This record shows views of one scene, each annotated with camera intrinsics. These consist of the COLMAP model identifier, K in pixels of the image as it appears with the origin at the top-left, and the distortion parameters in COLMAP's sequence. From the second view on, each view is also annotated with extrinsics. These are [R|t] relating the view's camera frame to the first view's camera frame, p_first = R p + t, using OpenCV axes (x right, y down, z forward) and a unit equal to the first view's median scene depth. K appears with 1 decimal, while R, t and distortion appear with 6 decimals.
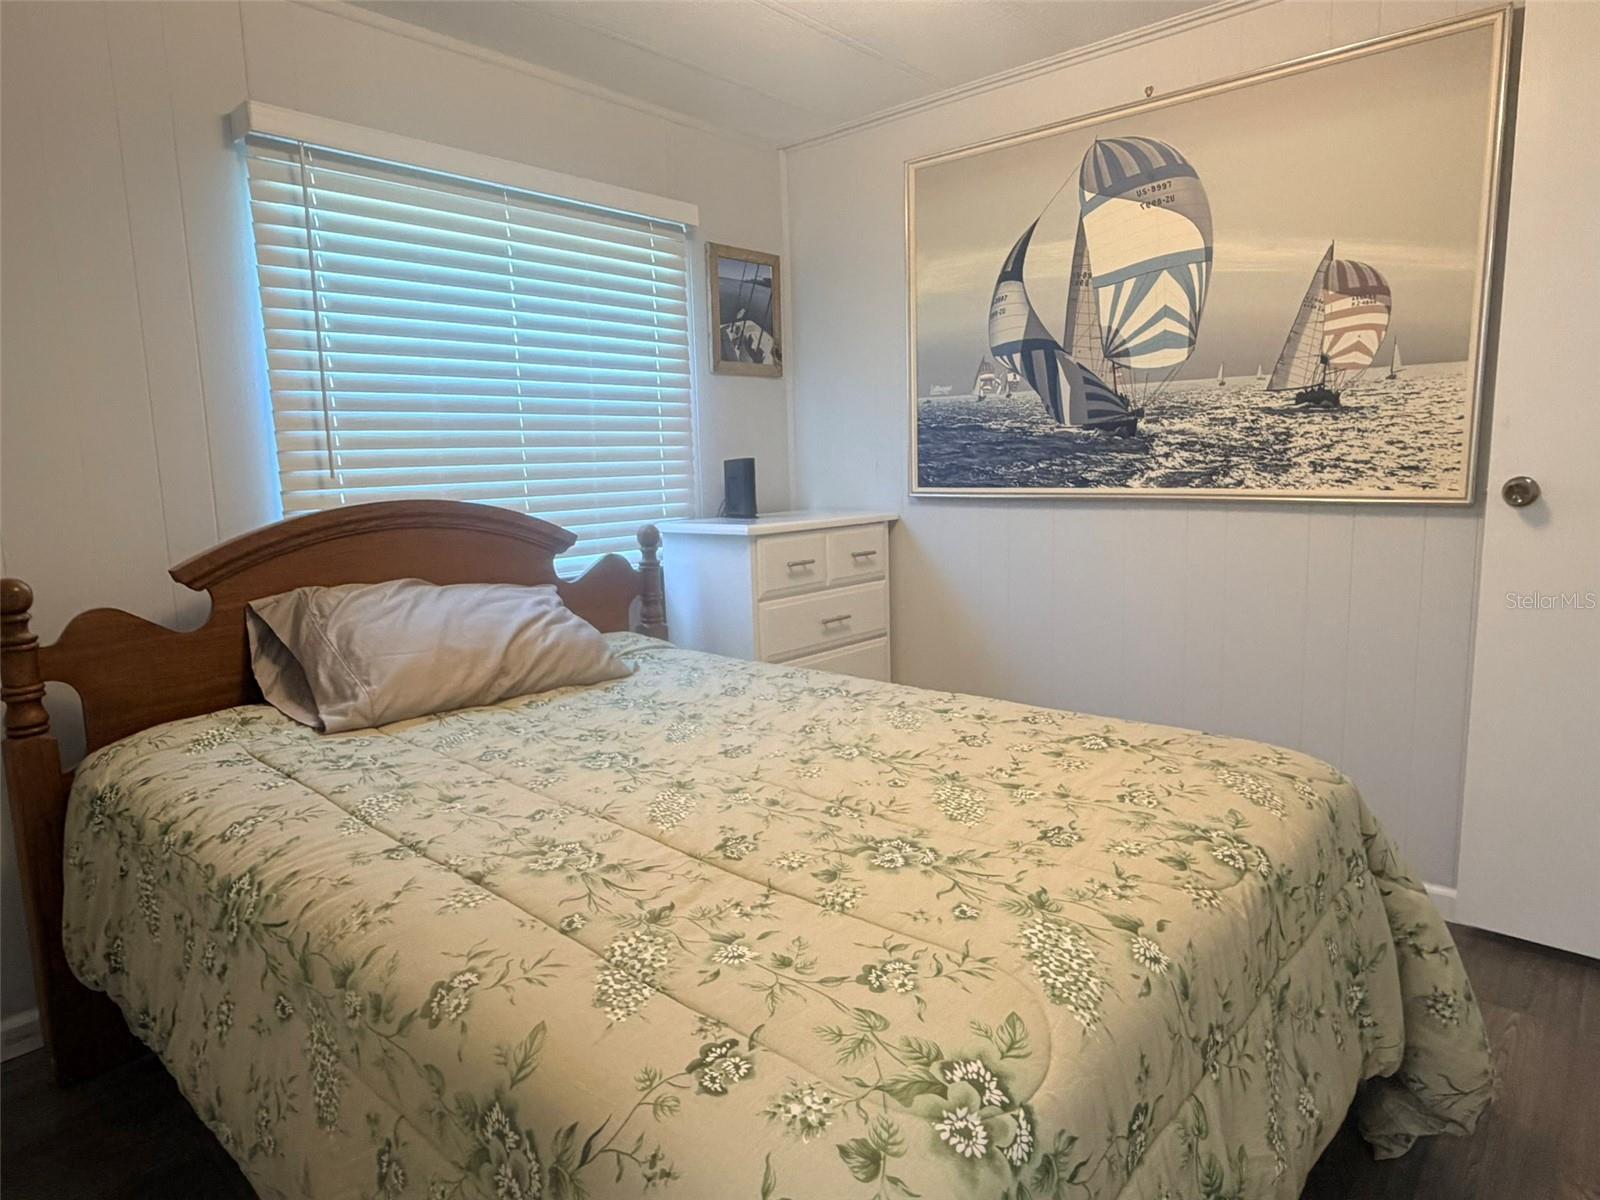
lens RADIAL K [[959.1, 0, 797.5], [0, 959.1, 604.8], [0, 0, 1]] dist [-0.006553, 0.000261]
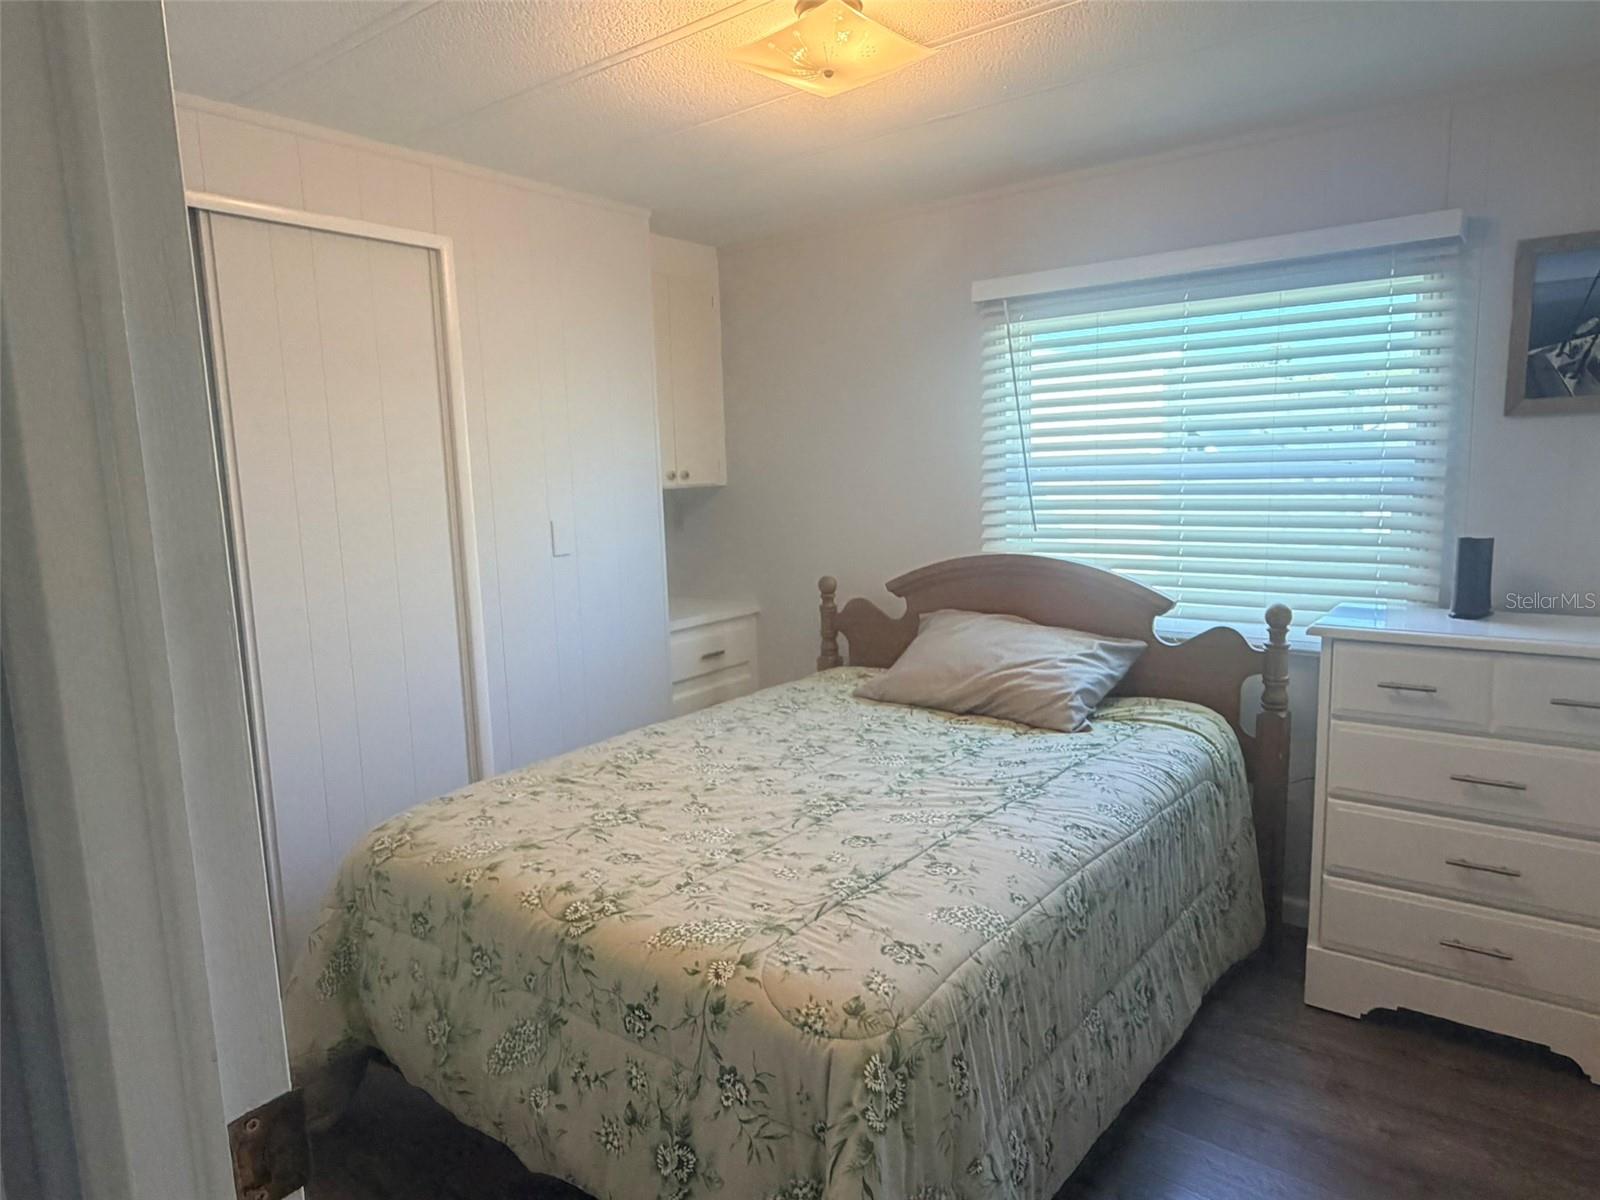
lens RADIAL K [[959.1, 0, 797.7], [0, 959.1, 595.1], [0, 0, 1]] dist [-0.006553, 0.000261]
pose [[0.084962, 0.156825, -0.983965, 1.188710], [-0.123413, 0.981588, 0.145790, -0.282127], [0.988712, 0.109047, 0.102752, 0.761560]]
